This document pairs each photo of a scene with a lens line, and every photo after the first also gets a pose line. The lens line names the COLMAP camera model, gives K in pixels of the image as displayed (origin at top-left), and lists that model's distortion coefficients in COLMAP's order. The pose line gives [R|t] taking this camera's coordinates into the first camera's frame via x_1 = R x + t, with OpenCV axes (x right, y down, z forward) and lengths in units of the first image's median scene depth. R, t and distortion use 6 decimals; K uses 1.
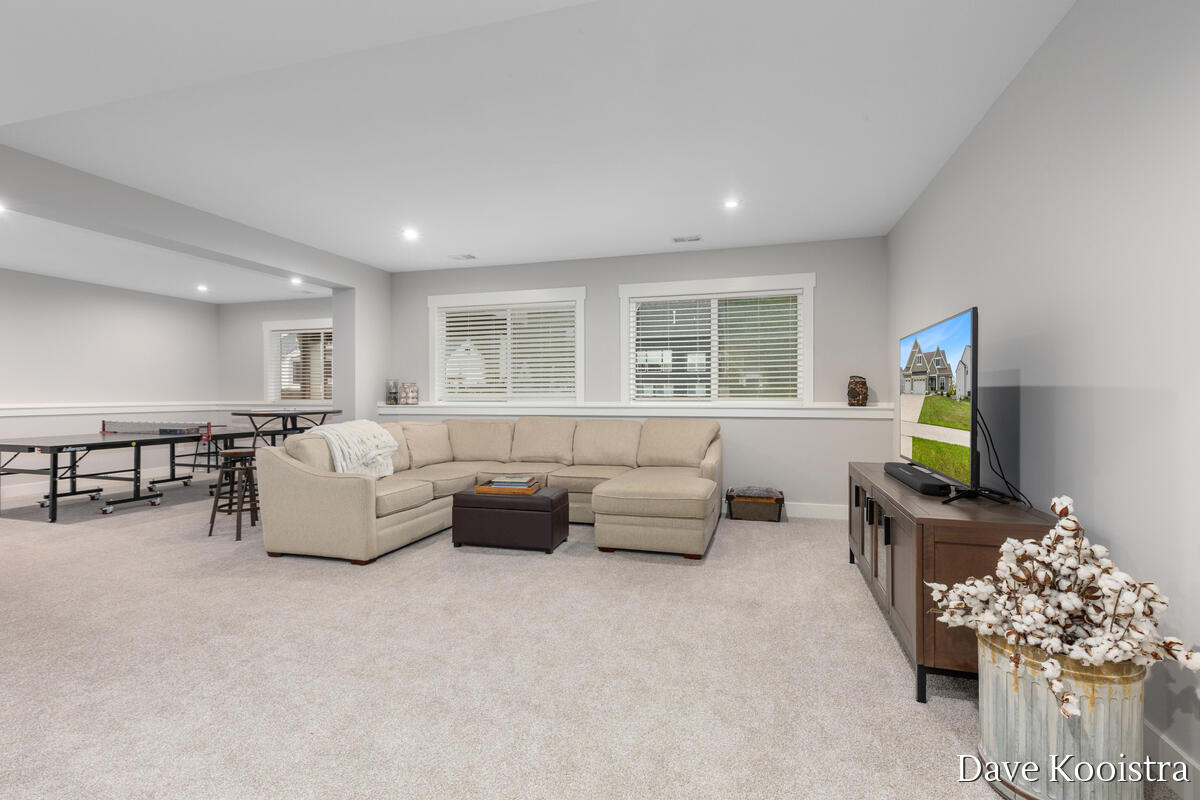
lens RADIAL K [[539.2, 0, 607.5], [0, 539.2, 398.1], [0, 0, 1]] dist [-0.002269, -0.000978]
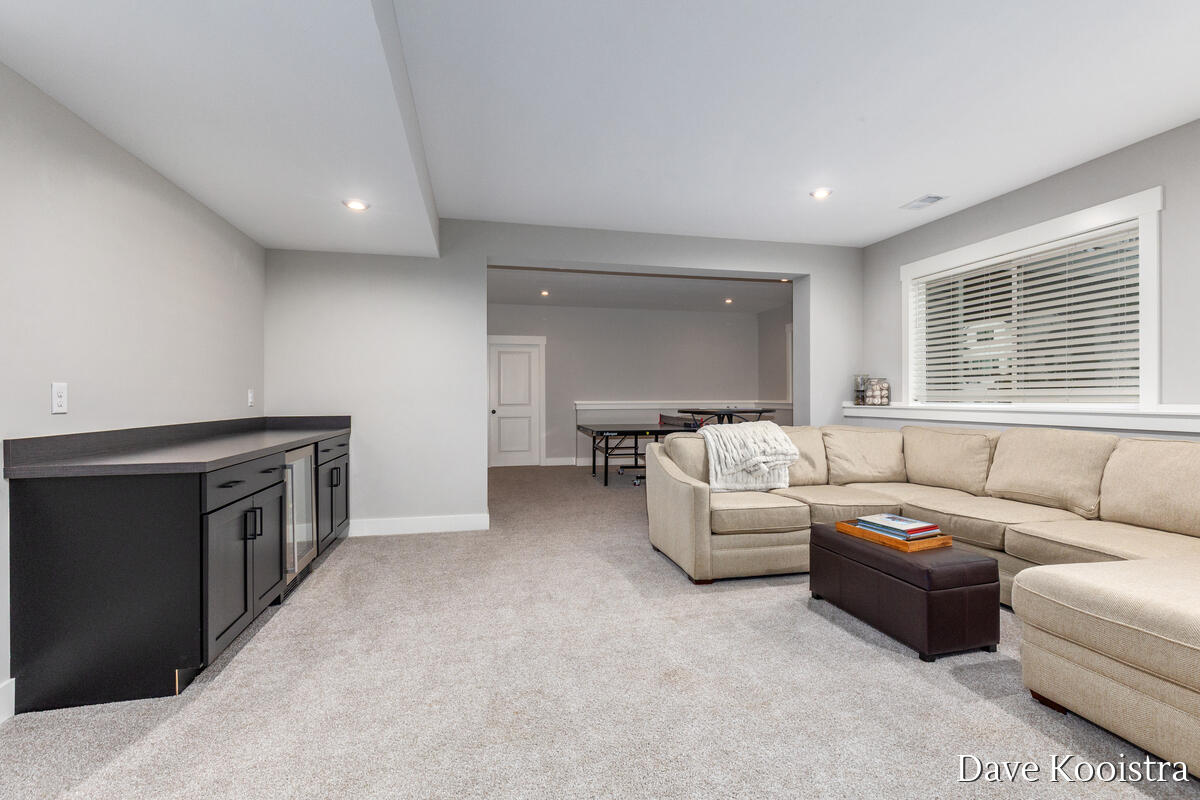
lens RADIAL K [[539.2, 0, 607.5], [0, 539.2, 398.1], [0, 0, 1]] dist [-0.002269, -0.000978]
pose [[0.486556, 0.002487, -0.873646, 0.221384], [-0.003759, 0.999993, 0.000753, 0.003394], [0.873641, 0.002918, 0.486561, 0.389120]]
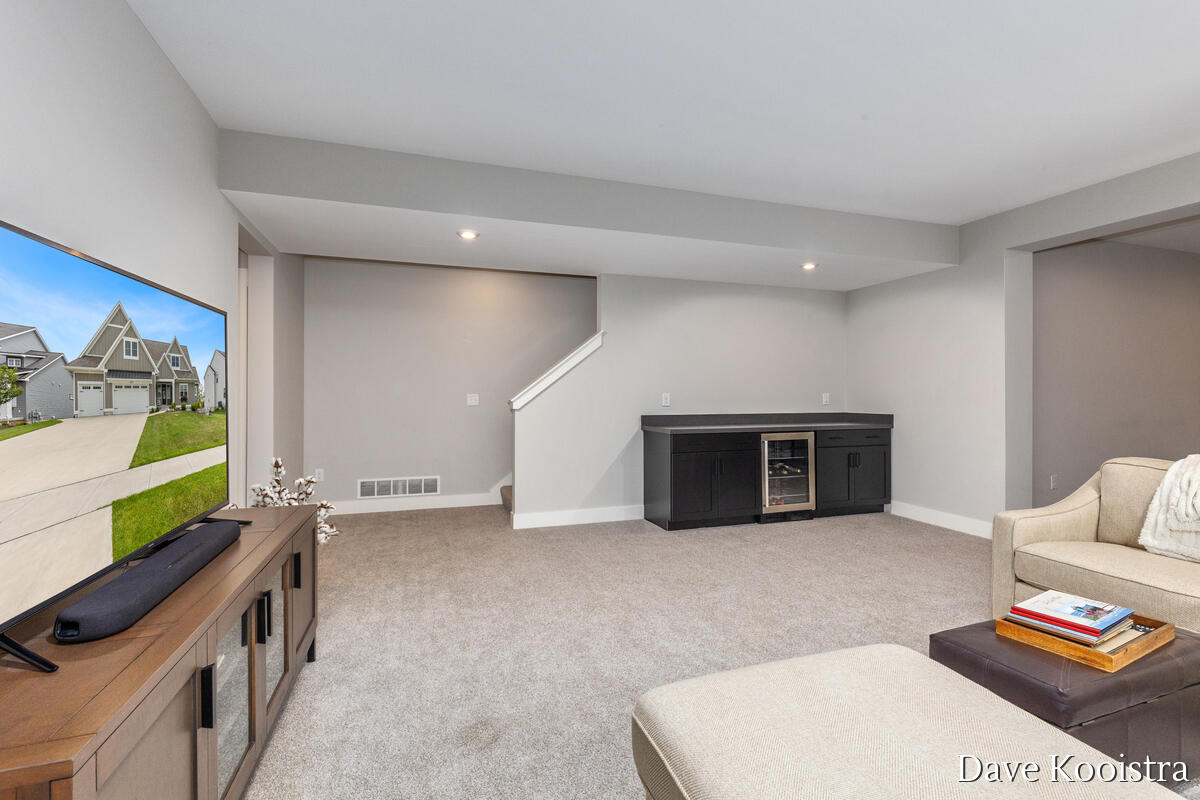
lens RADIAL K [[539.2, 0, 607.5], [0, 539.2, 398.1], [0, 0, 1]] dist [-0.002269, -0.000978]
pose [[-0.812484, 0.010842, -0.582882, 0.357668], [-0.000709, 0.999808, 0.019585, -0.022899], [0.582983, 0.016326, -0.812321, 1.124583]]
